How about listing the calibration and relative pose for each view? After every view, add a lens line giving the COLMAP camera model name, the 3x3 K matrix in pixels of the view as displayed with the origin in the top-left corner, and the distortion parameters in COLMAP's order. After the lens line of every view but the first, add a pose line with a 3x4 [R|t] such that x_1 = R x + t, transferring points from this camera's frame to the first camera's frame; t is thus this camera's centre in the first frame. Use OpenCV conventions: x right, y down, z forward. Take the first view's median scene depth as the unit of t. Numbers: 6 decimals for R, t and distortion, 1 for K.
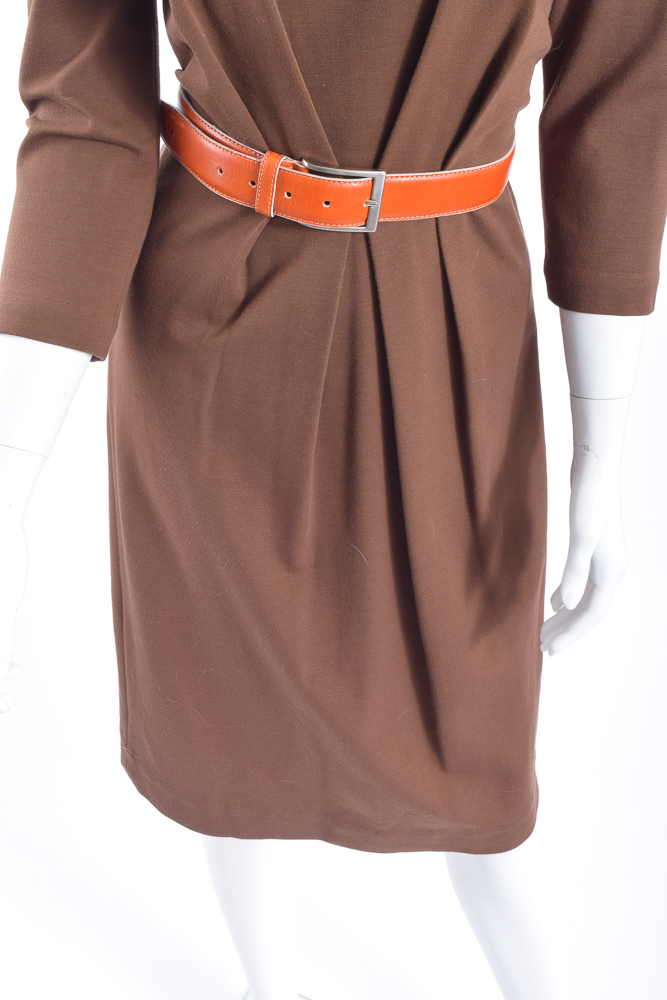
lens RADIAL K [[1467.0, 0, 333.5], [0, 1467.0, 500.0], [0, 0, 1]] dist [-0.024203, -0.017190]
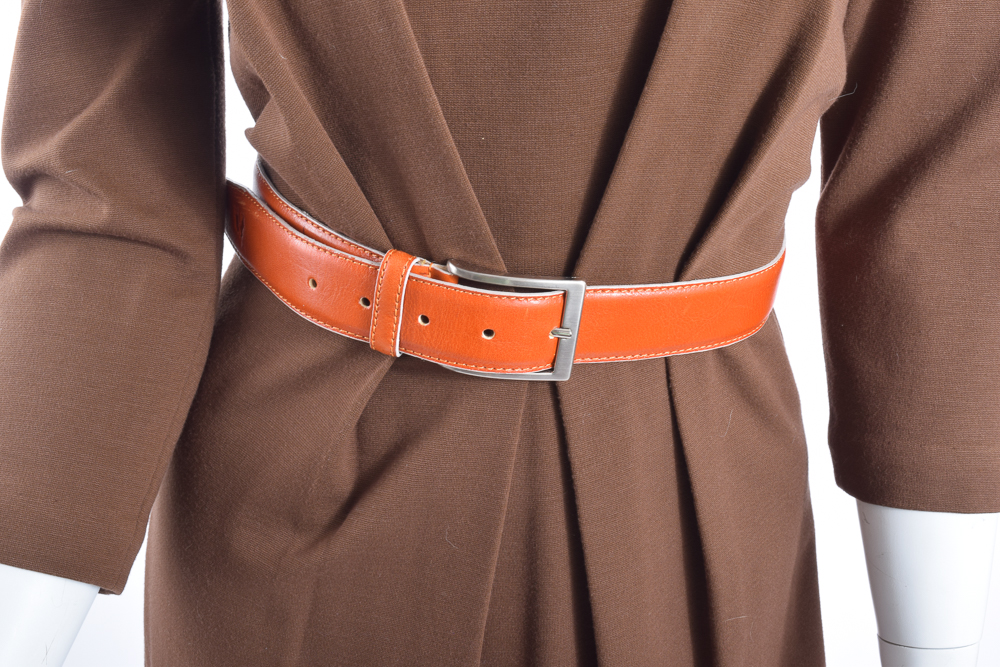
lens RADIAL K [[1555.5, 0, 500.0], [0, 1555.5, 333.5], [0, 0, 1]] dist [-0.004521, -0.039491]
pose [[0.999979, -0.004838, 0.004243, -0.002305], [0.005659, 0.974984, -0.222201, -0.057909], [-0.003062, 0.222221, 0.974992, 0.360870]]
